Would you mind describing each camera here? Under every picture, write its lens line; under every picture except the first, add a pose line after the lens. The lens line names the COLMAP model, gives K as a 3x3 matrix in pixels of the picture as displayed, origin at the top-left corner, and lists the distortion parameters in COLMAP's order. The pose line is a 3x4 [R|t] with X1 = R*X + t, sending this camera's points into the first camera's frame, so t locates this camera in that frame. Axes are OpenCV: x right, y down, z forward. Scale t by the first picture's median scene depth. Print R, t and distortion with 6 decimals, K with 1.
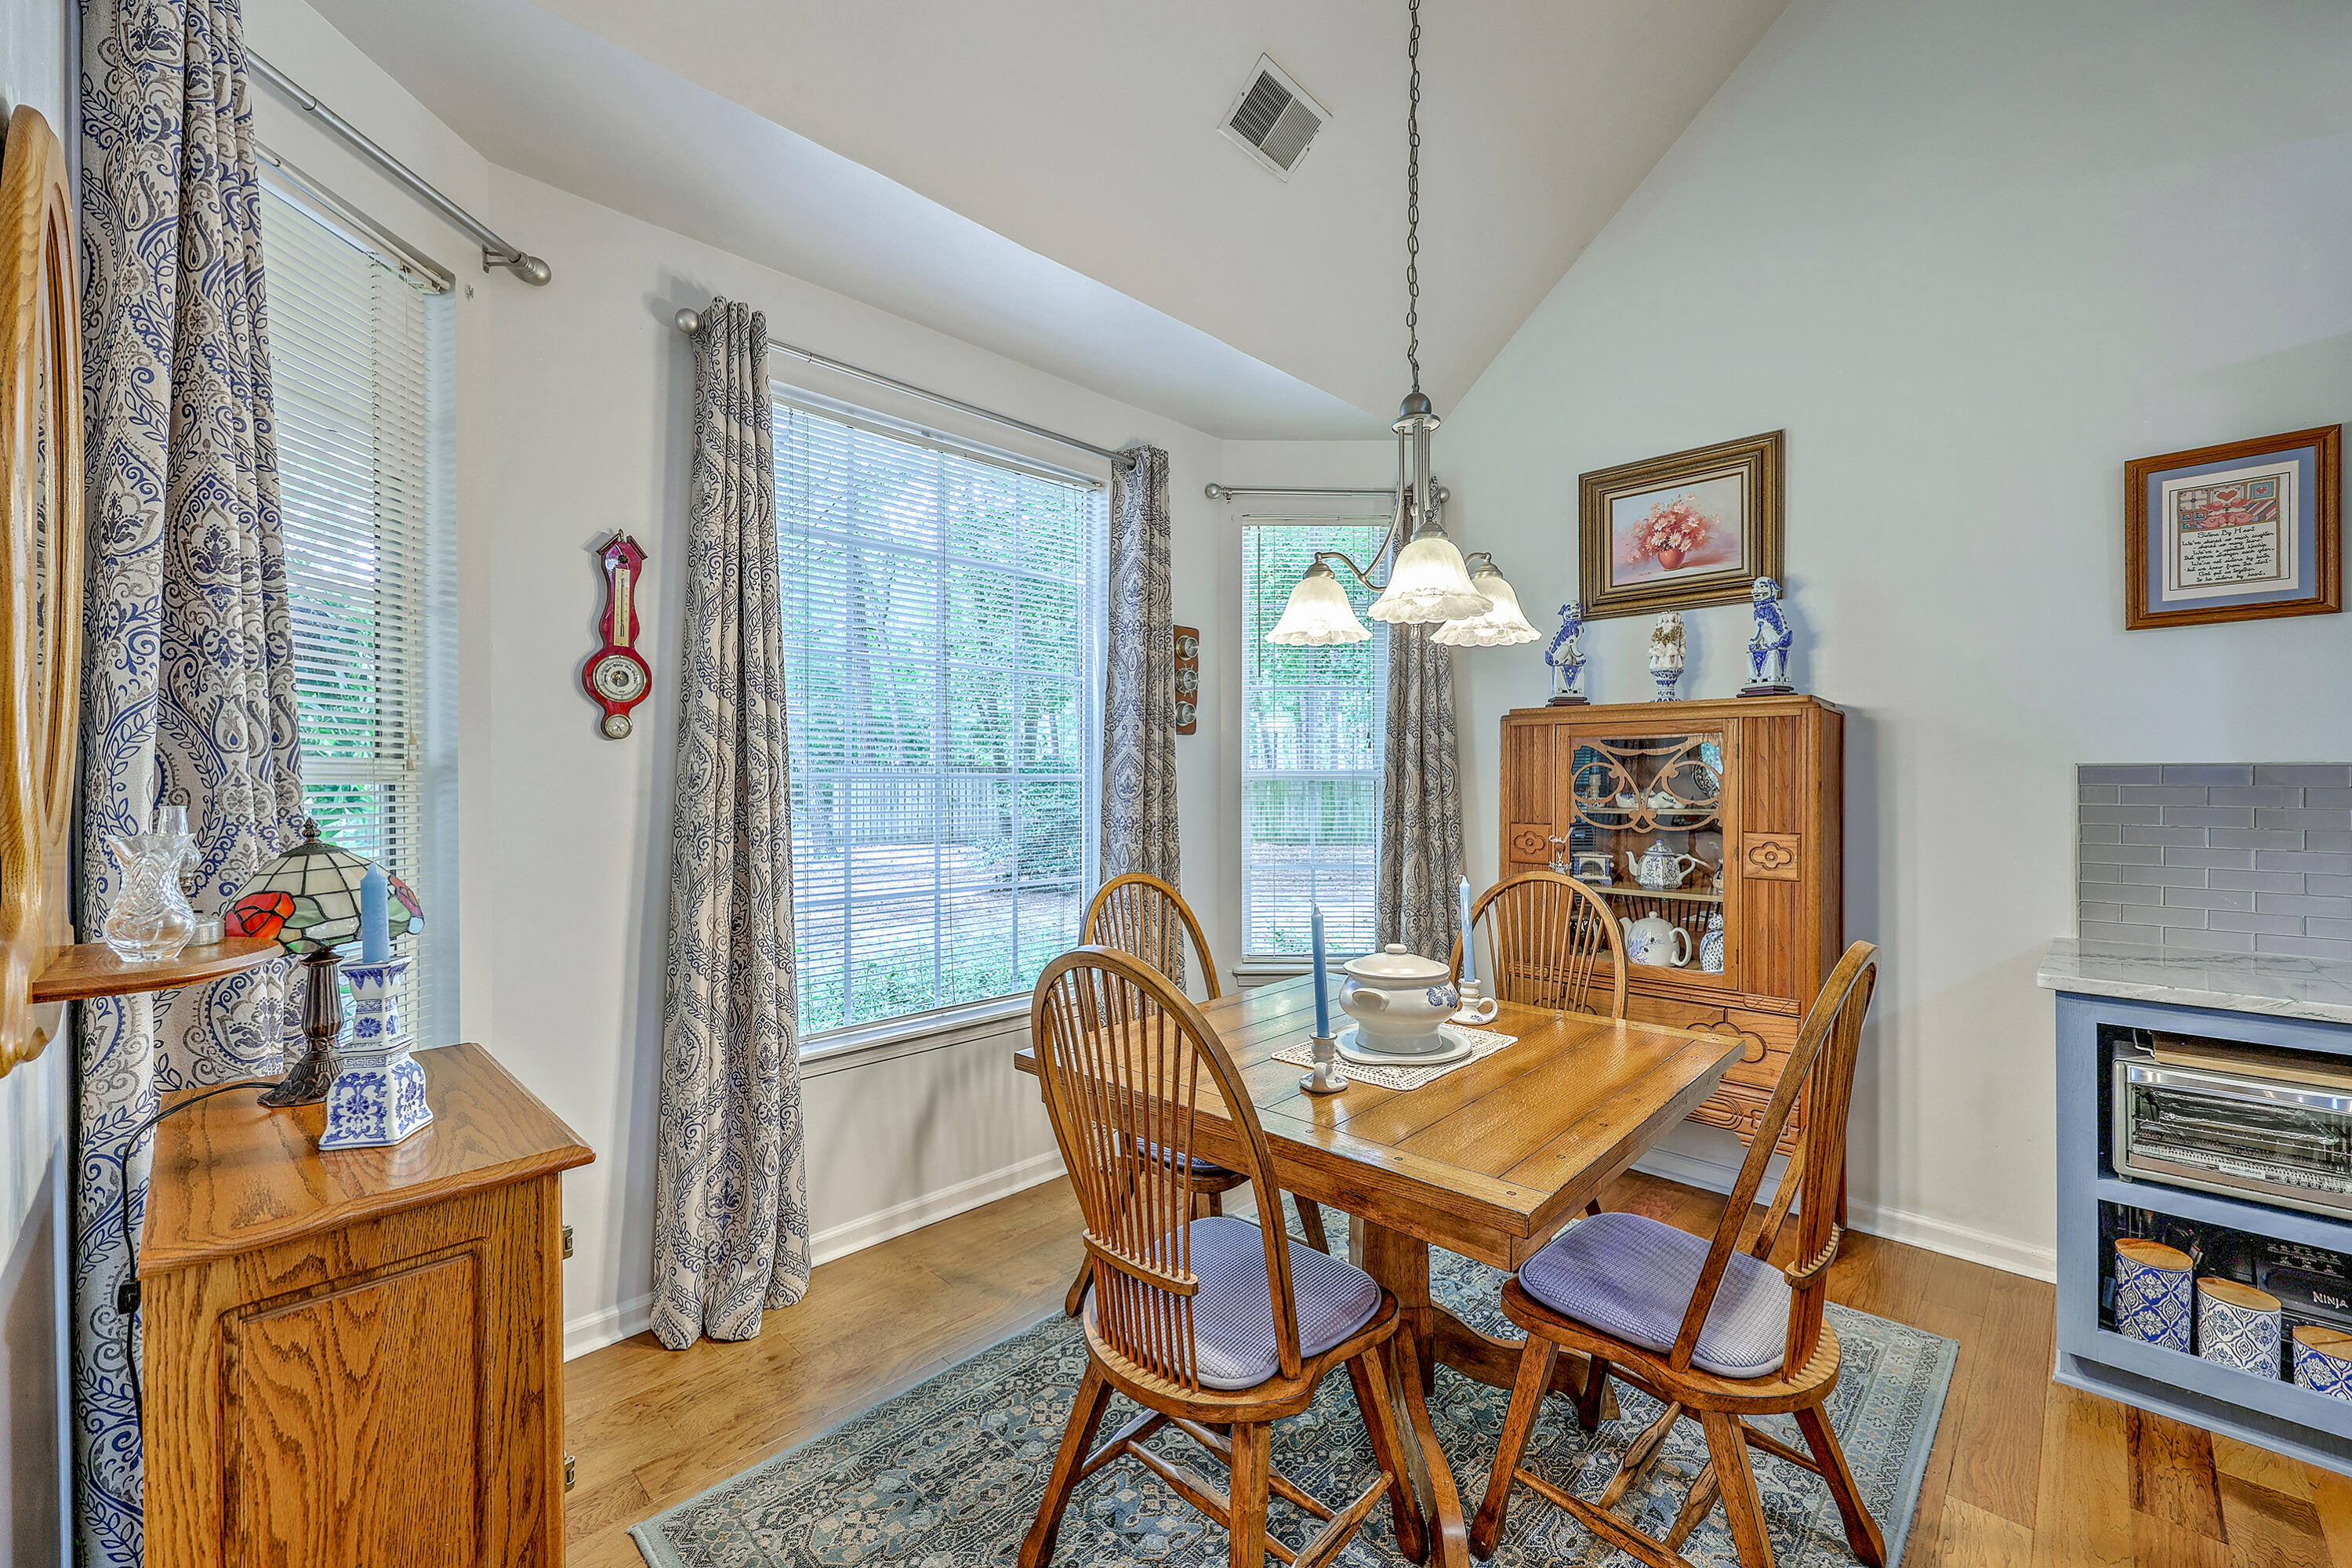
lens RADIAL K [[954.2, 0, 1184.8], [0, 954.2, 782.7], [0, 0, 1]] dist [0.002999, -0.000725]
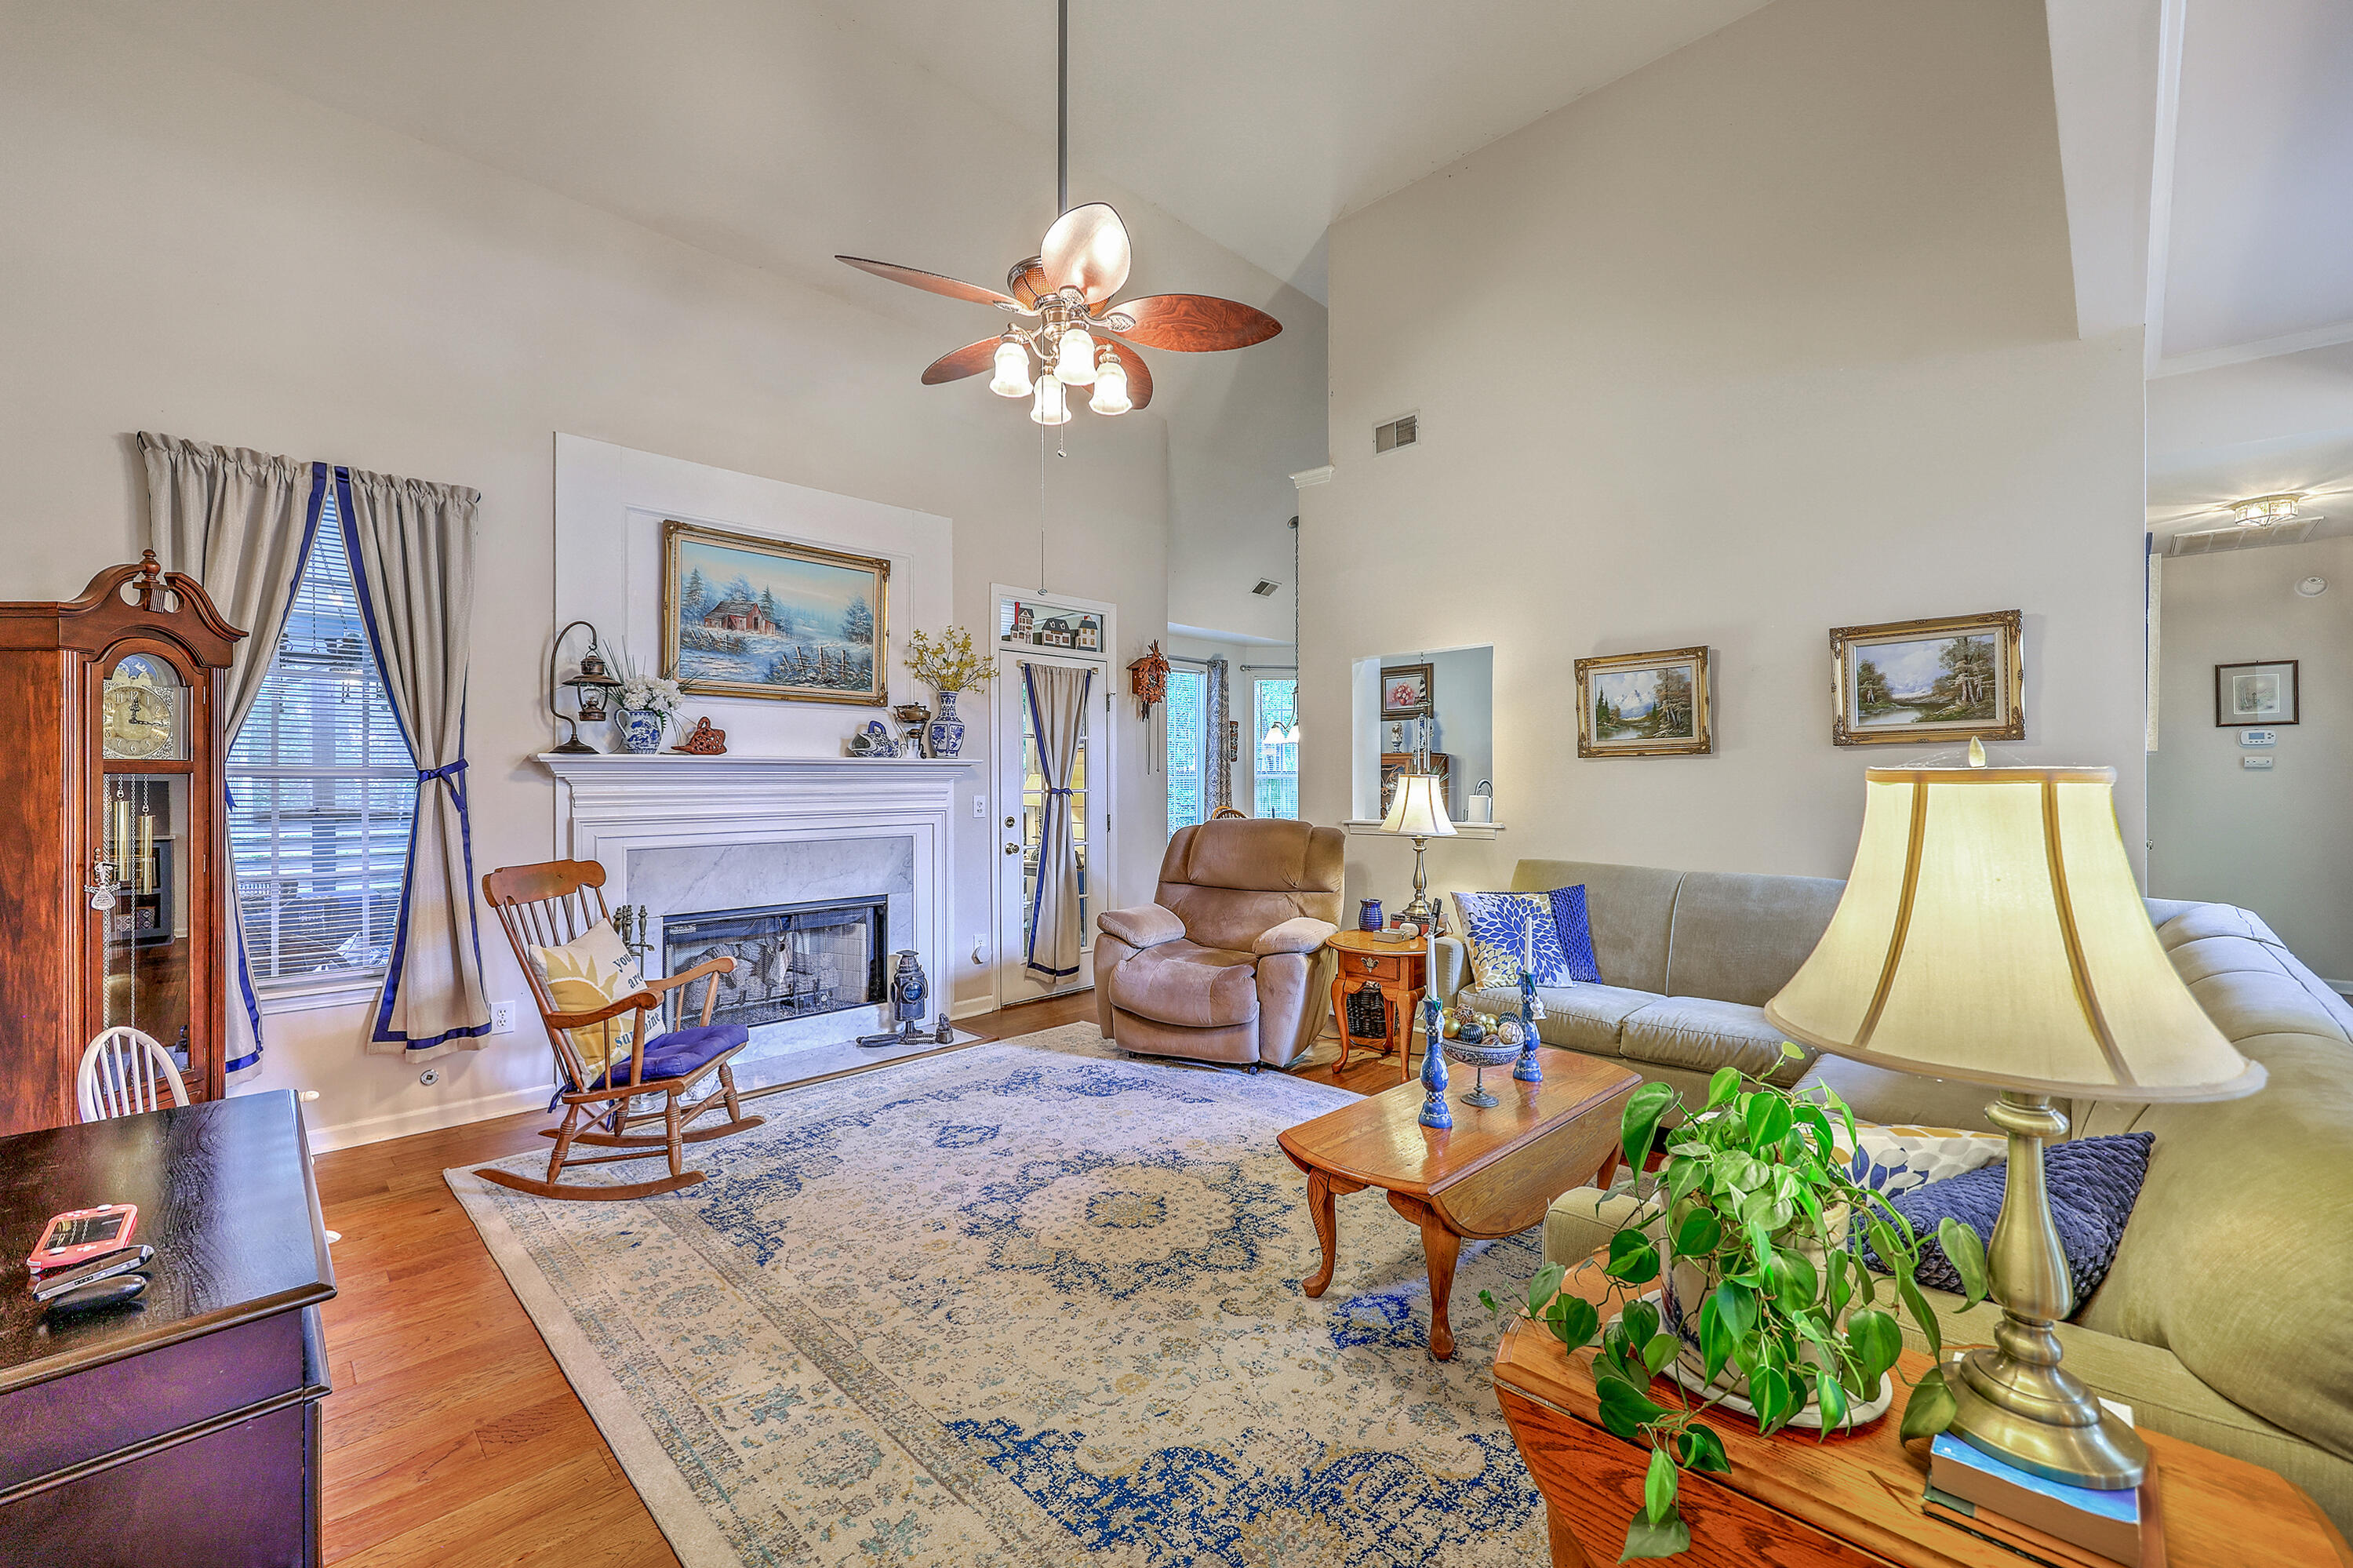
lens RADIAL K [[954.7, 0, 1183.6], [0, 954.7, 782.5], [0, 0, 1]] dist [0.002999, -0.000725]
pose [[0.999967, -0.001841, -0.007928, -0.182932], [0.001825, 0.999996, -0.002046, 0.019996], [0.007932, 0.002032, 0.999966, -2.604660]]
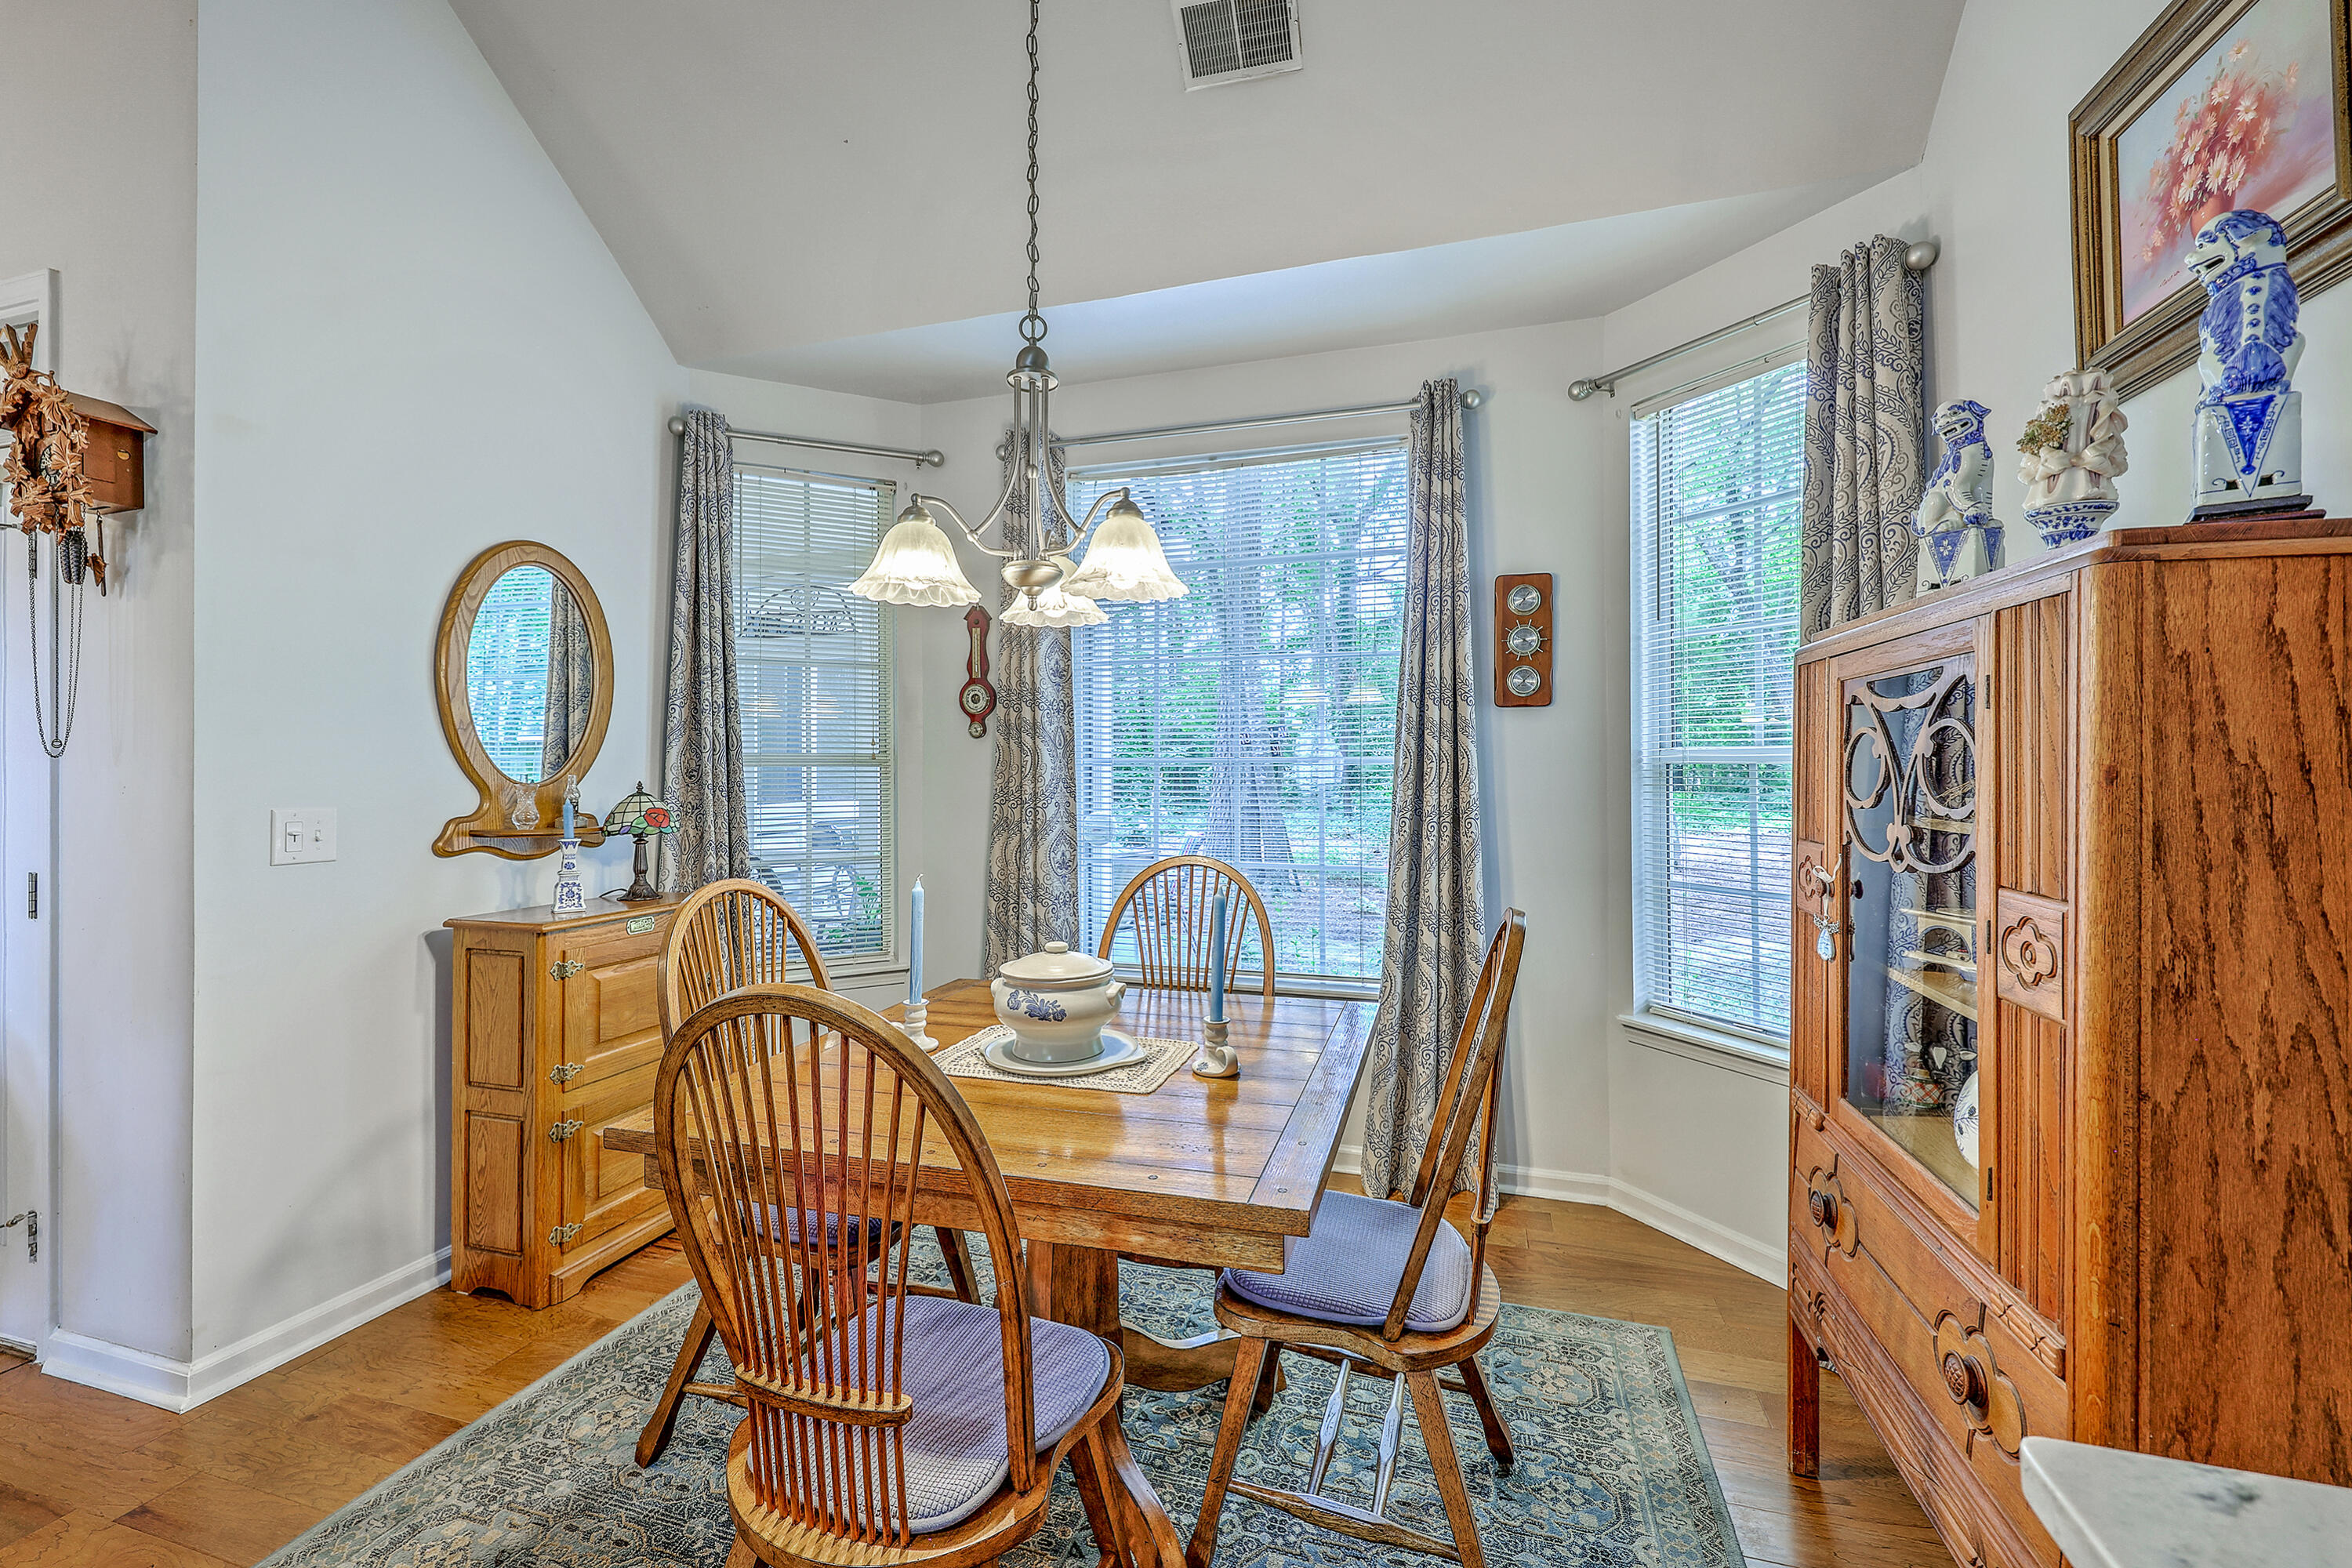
lens RADIAL K [[954.2, 0, 1176.9], [0, 954.2, 760.2], [0, 0, 1]] dist [0.002999, -0.000725]
pose [[0.455127, -0.004889, -0.890413, 0.919881], [-0.000345, 0.999984, -0.005666, -0.001037], [0.890426, 0.002886, 0.455118, 0.573417]]
